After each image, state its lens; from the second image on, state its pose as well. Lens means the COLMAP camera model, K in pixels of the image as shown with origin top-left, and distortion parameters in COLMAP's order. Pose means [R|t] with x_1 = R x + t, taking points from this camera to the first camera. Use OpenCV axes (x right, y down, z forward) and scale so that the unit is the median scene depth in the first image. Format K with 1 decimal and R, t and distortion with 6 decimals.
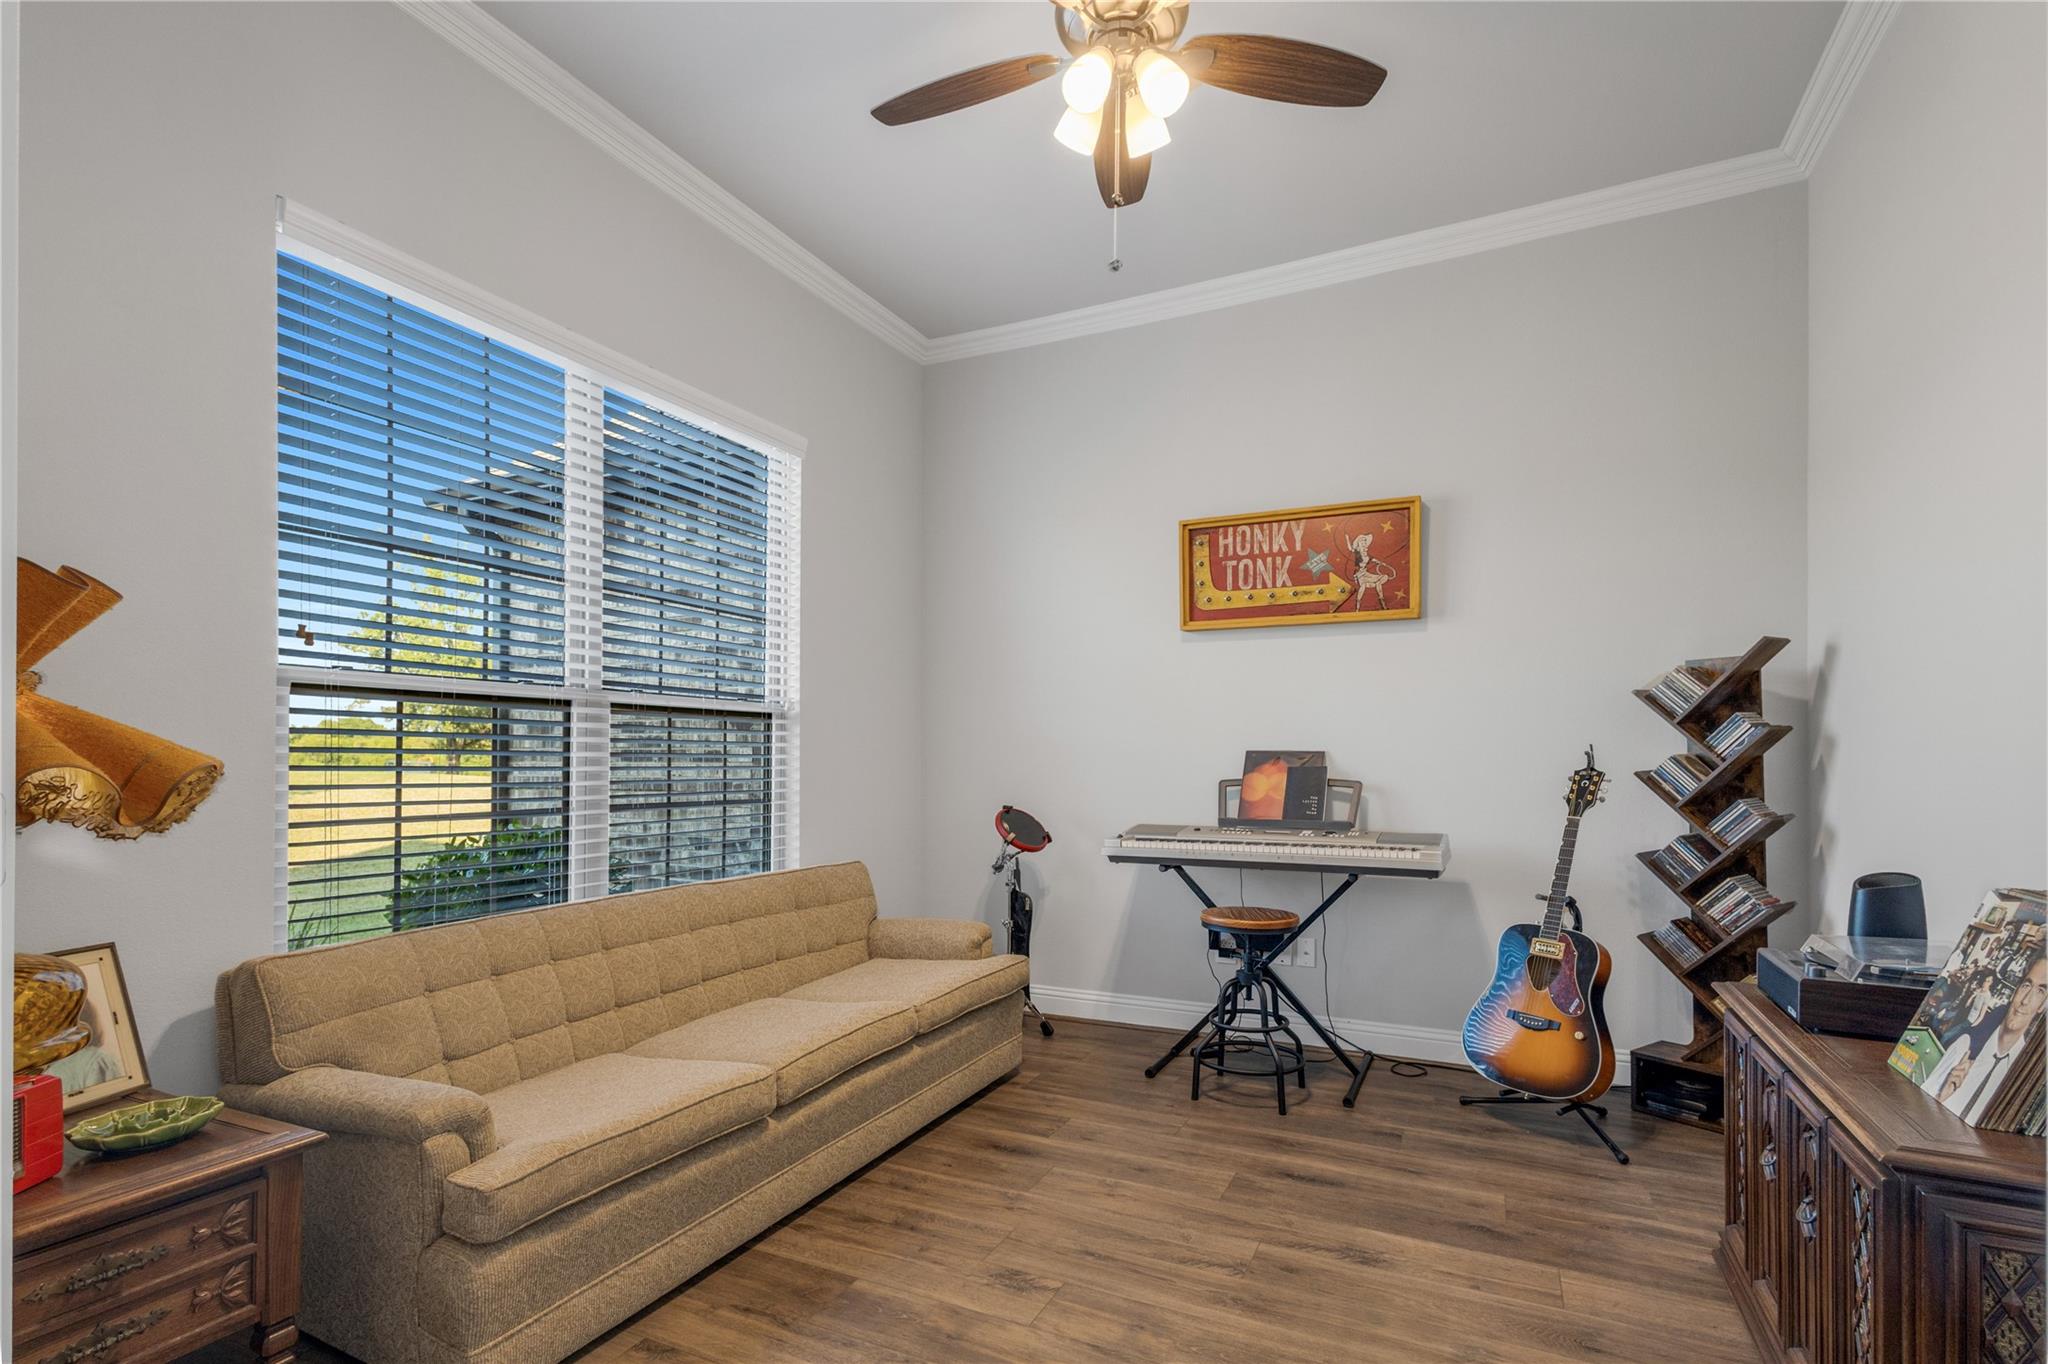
lens RADIAL K [[954.3, 0, 1013.6], [0, 954.3, 746.9], [0, 0, 1]] dist [0.014589, -0.003881]
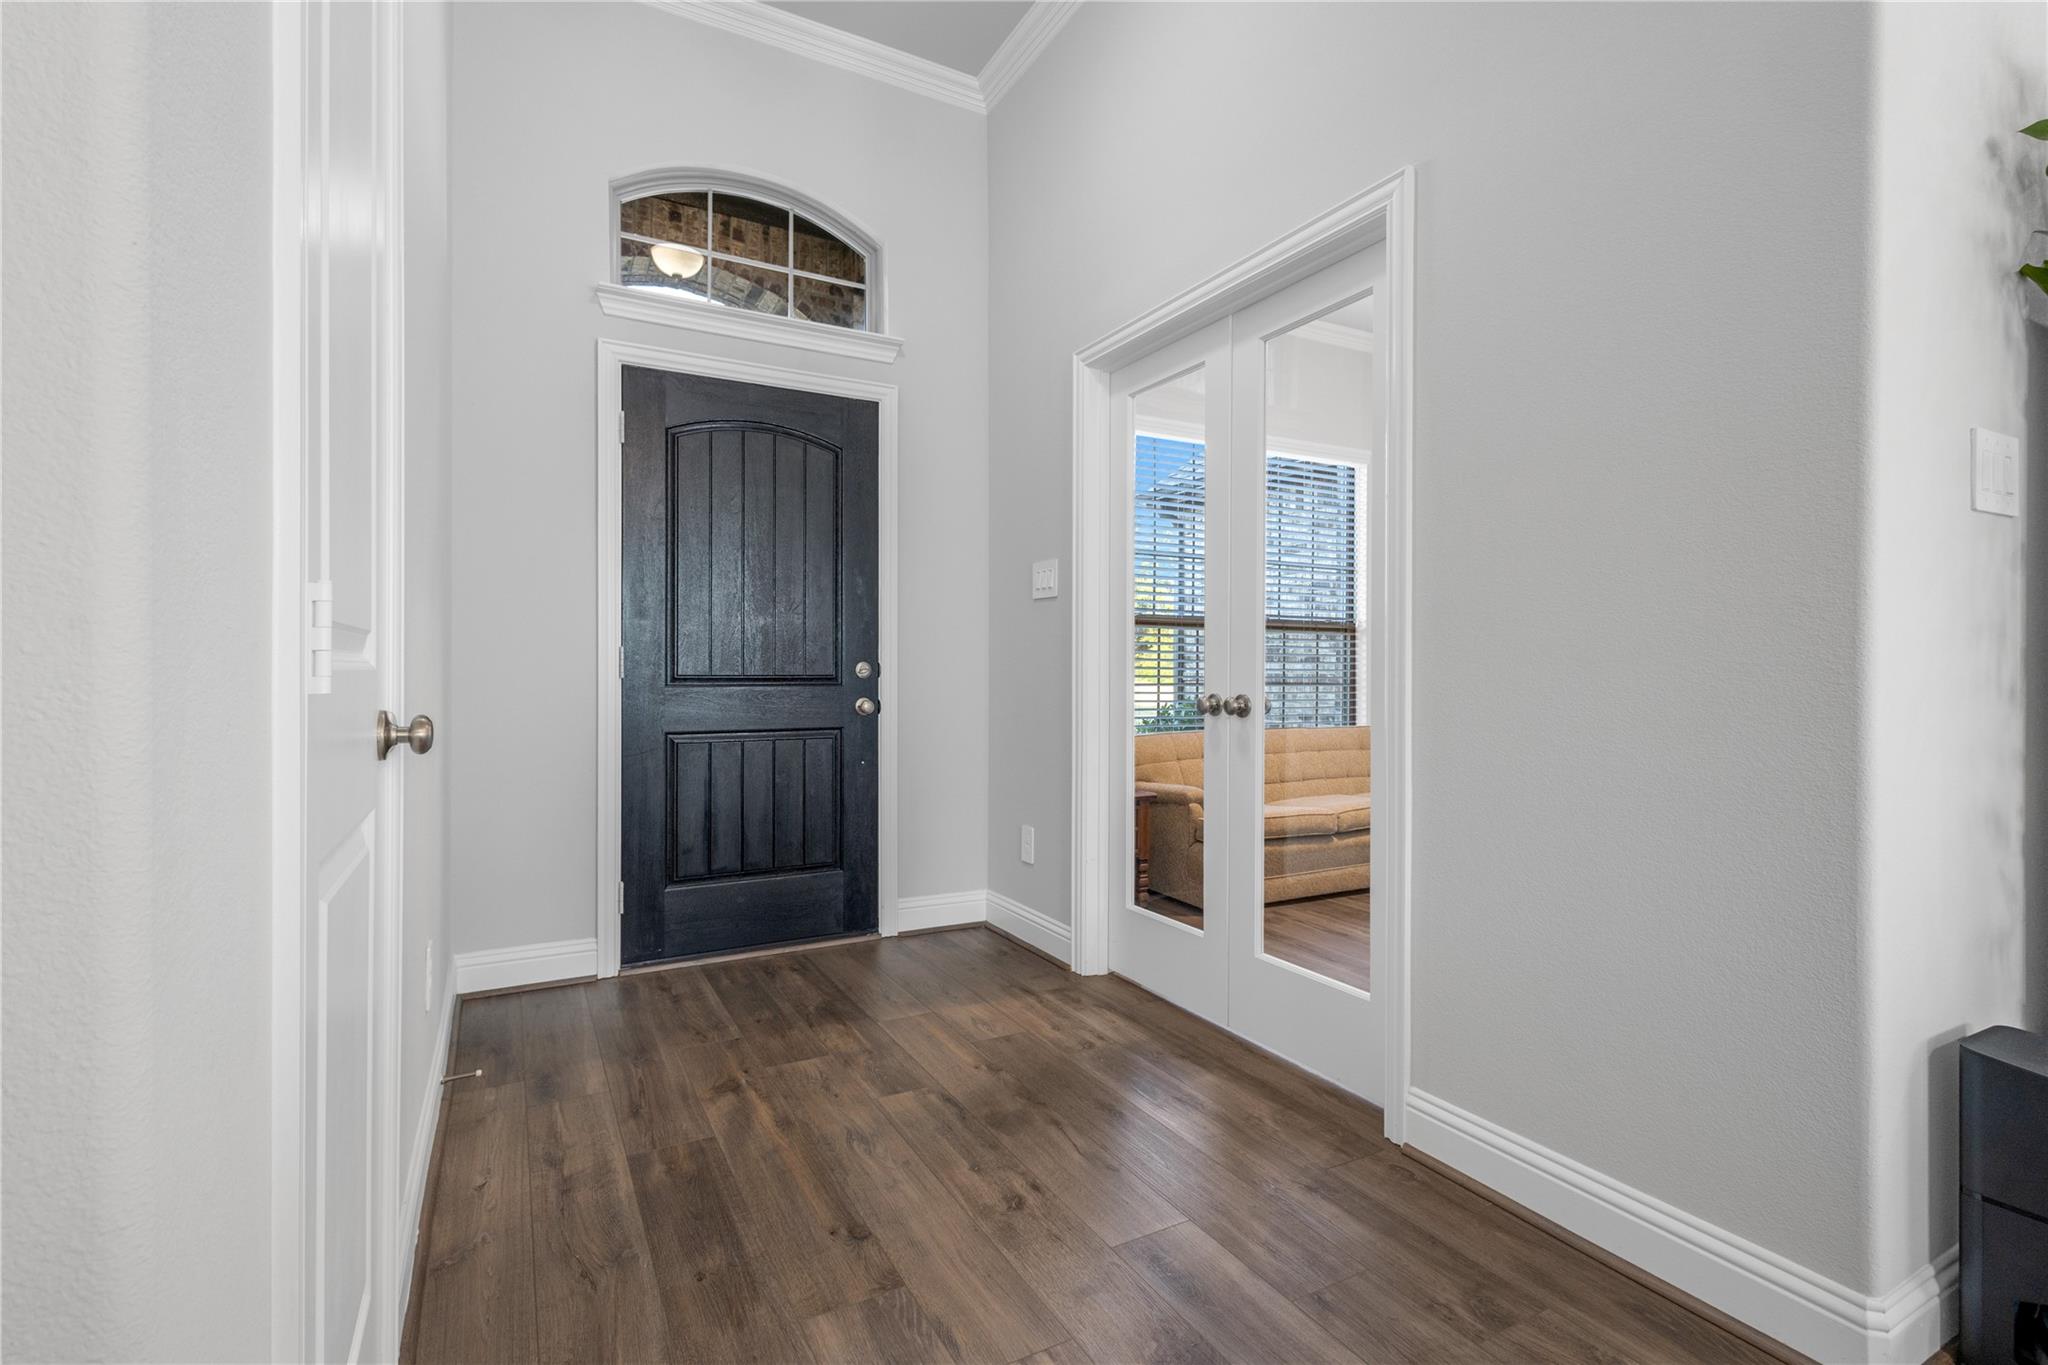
lens RADIAL K [[954.3, 0, 1025.7], [0, 954.3, 671.3], [0, 0, 1]] dist [0.014589, -0.003881]
pose [[0.818152, 0.001388, -0.575001, 0.262369], [0.005792, 0.999926, 0.010654, 0.017867], [0.574973, -0.012047, 0.818083, -0.711636]]
